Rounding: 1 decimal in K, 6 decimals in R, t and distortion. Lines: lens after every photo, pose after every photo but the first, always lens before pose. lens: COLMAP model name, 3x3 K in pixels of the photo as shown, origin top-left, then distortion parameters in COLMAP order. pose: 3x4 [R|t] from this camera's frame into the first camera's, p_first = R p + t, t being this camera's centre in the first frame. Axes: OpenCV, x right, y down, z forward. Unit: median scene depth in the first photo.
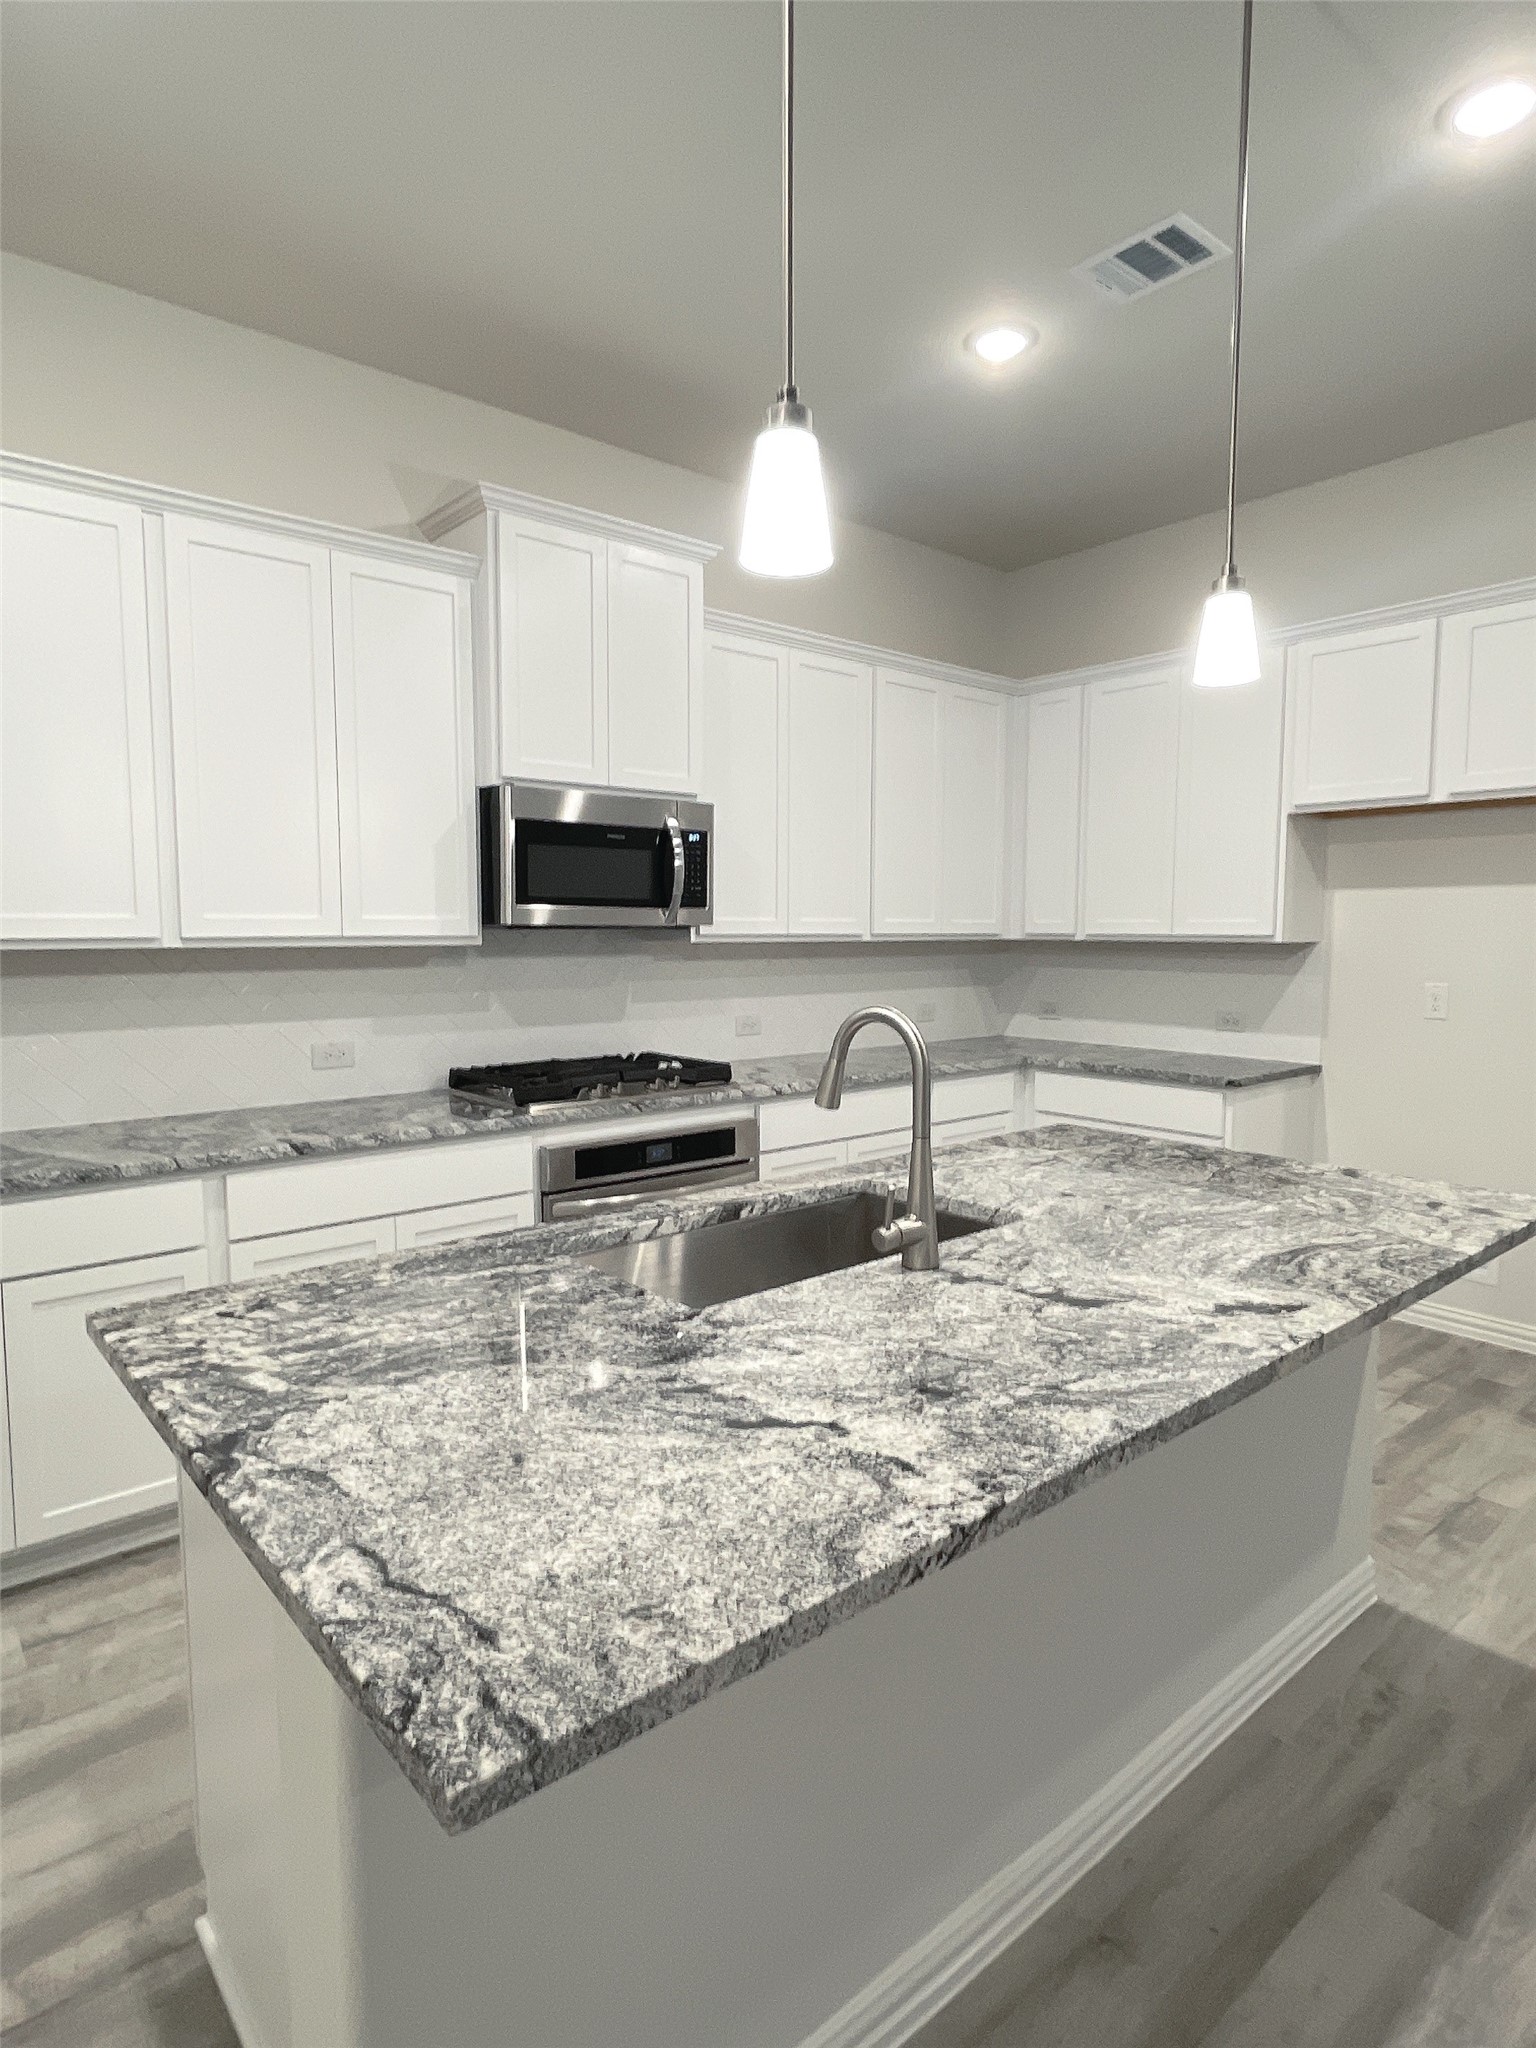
lens RADIAL K [[1134.0, 0, 772.7], [0, 1134.0, 1025.4], [0, 0, 1]] dist [-0.000981, -0.000648]
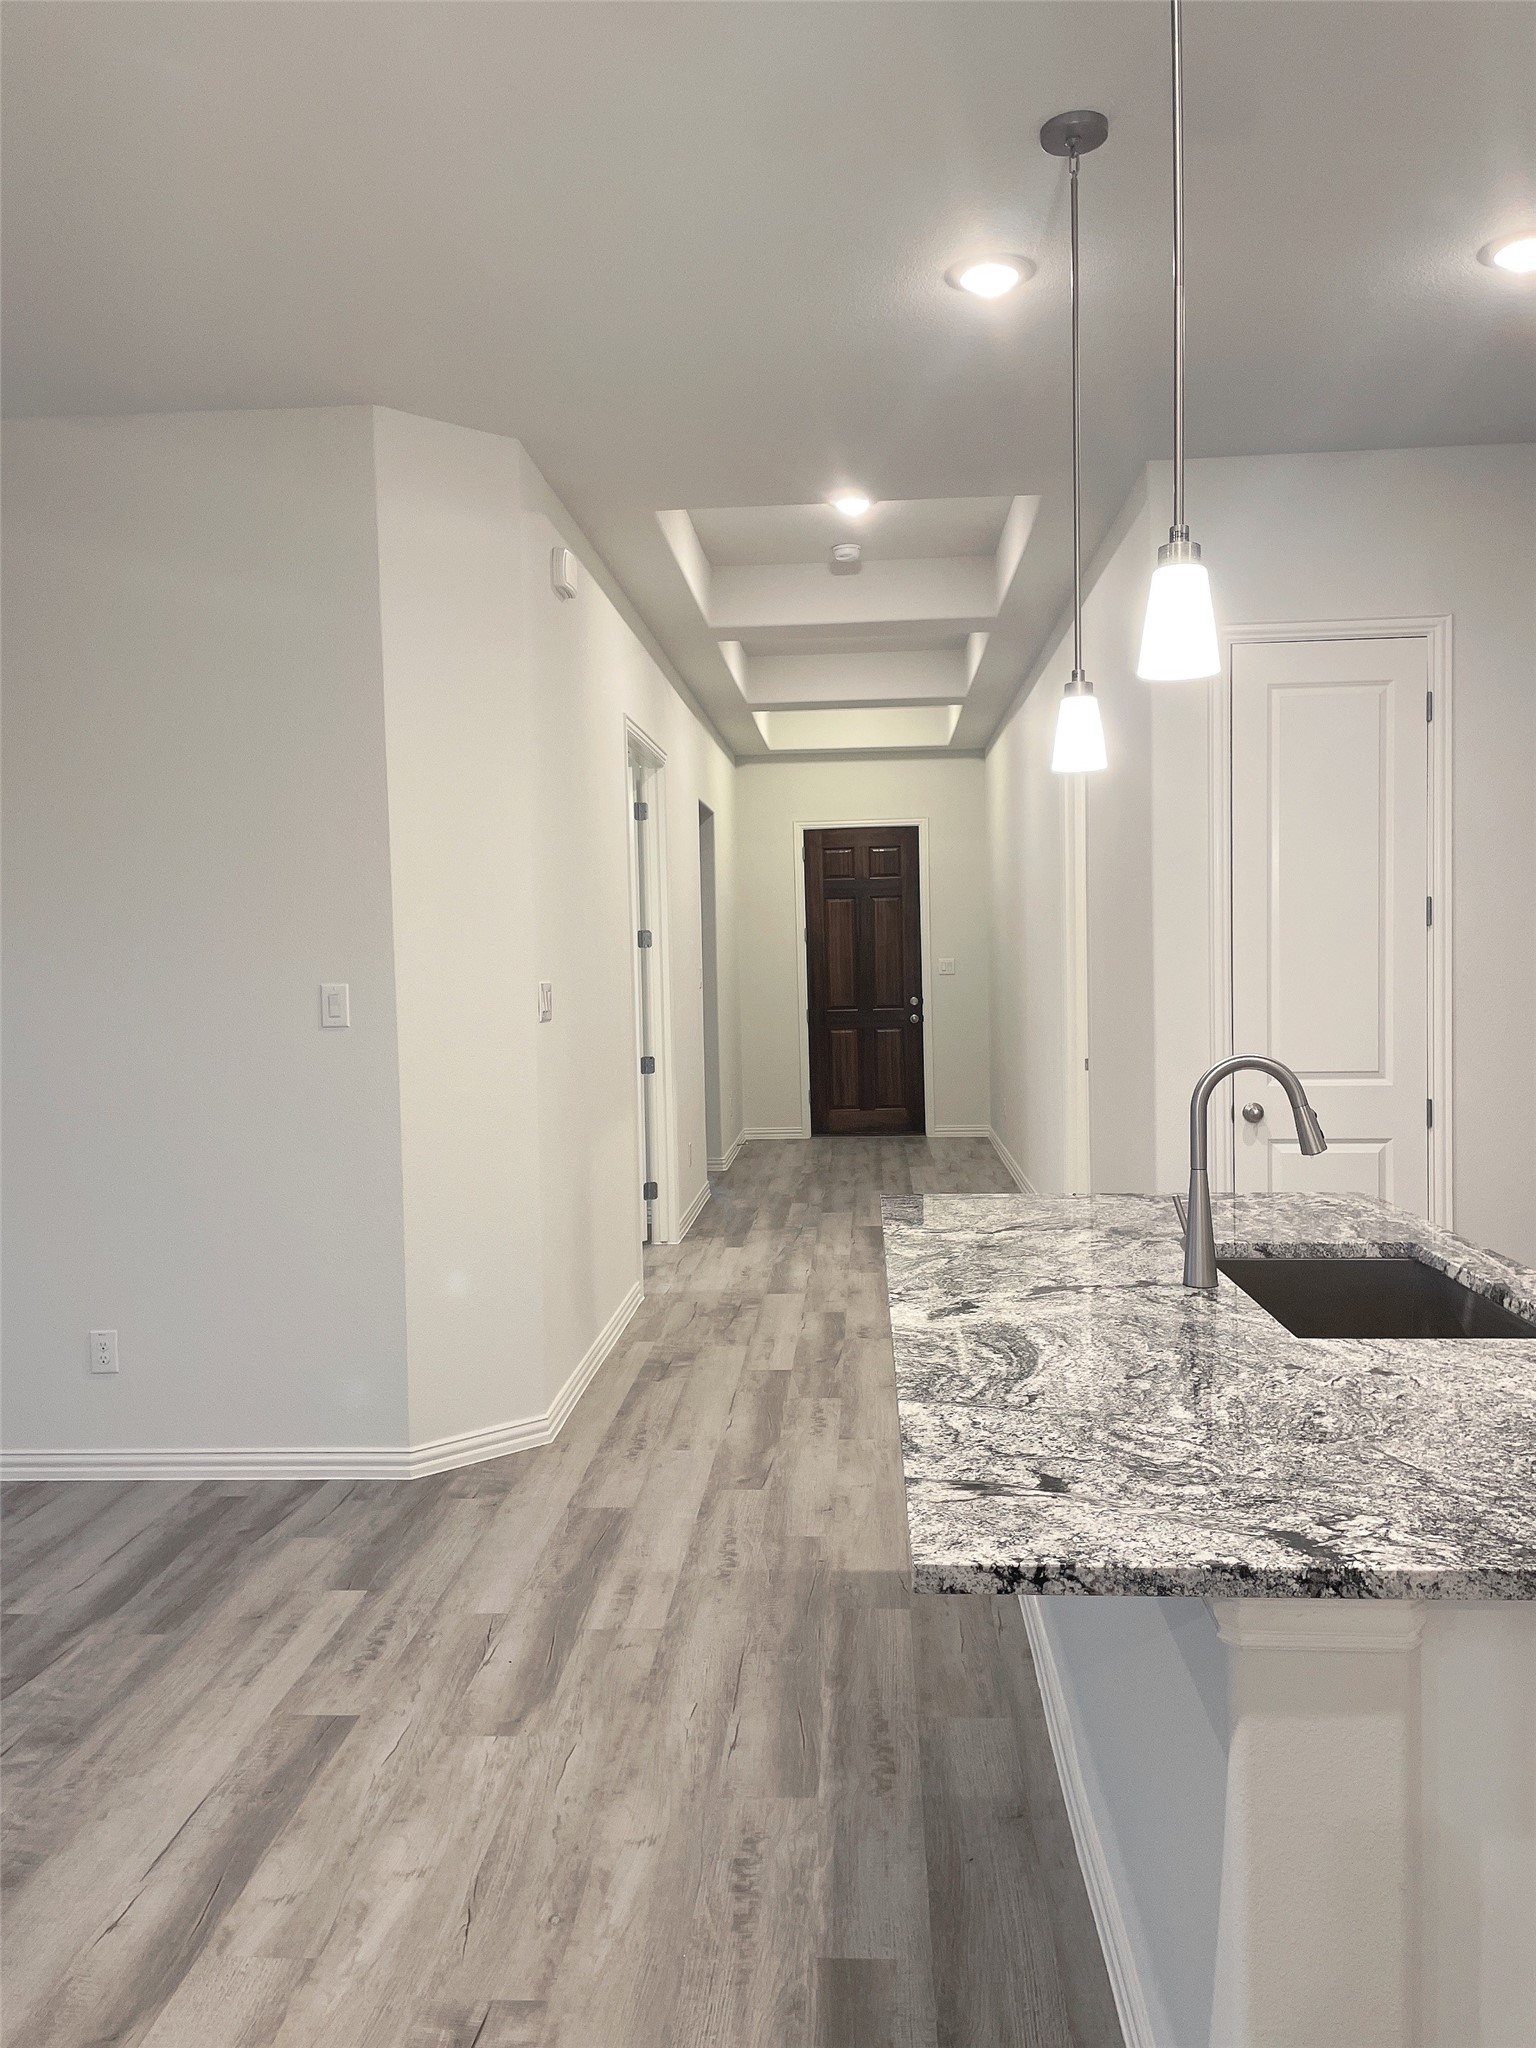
lens RADIAL K [[1538.5, 0, 768.0], [0, 1538.5, 1024.0], [0, 0, 1]] dist [0.117950, -0.143896]
pose [[-0.698046, 0.045932, -0.714579, 0.731359], [-0.040895, 0.993754, 0.103826, -0.089695], [0.714885, 0.101698, -0.691807, 0.836869]]
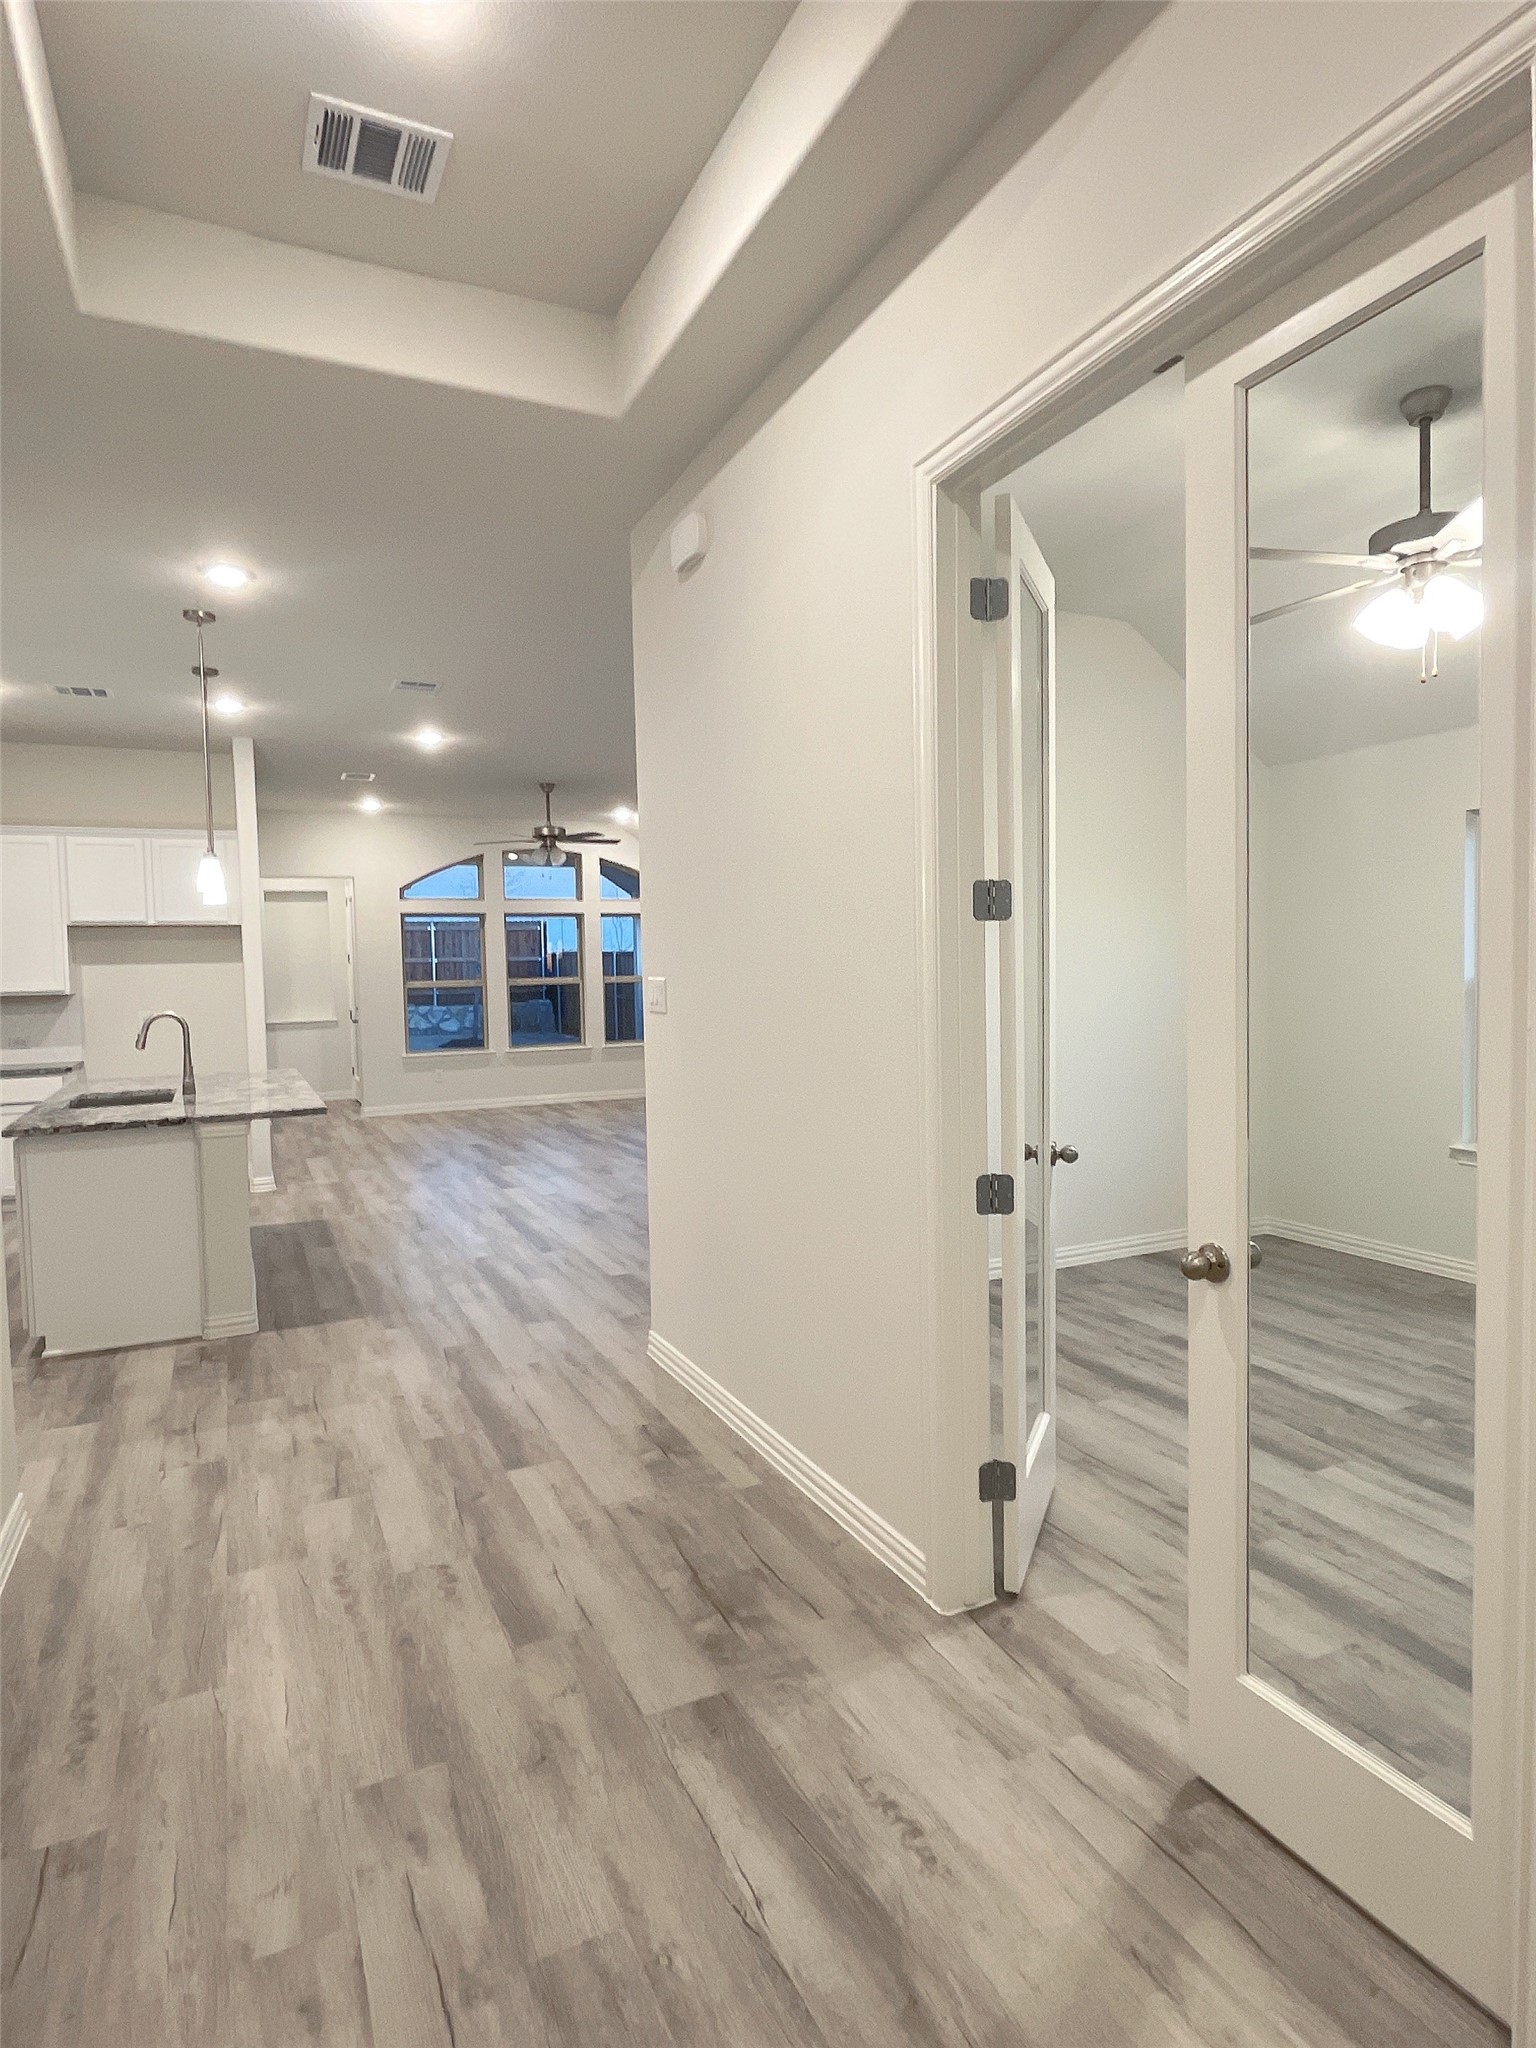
lens RADIAL K [[1134.0, 0, 772.7], [0, 1134.0, 1025.4], [0, 0, 1]] dist [-0.000981, -0.000648]
pose [[0.258454, -0.055057, 0.964453, -1.175968], [0.105223, 0.994039, 0.028549, 0.050554], [-0.960276, 0.094104, 0.262706, -0.656933]]
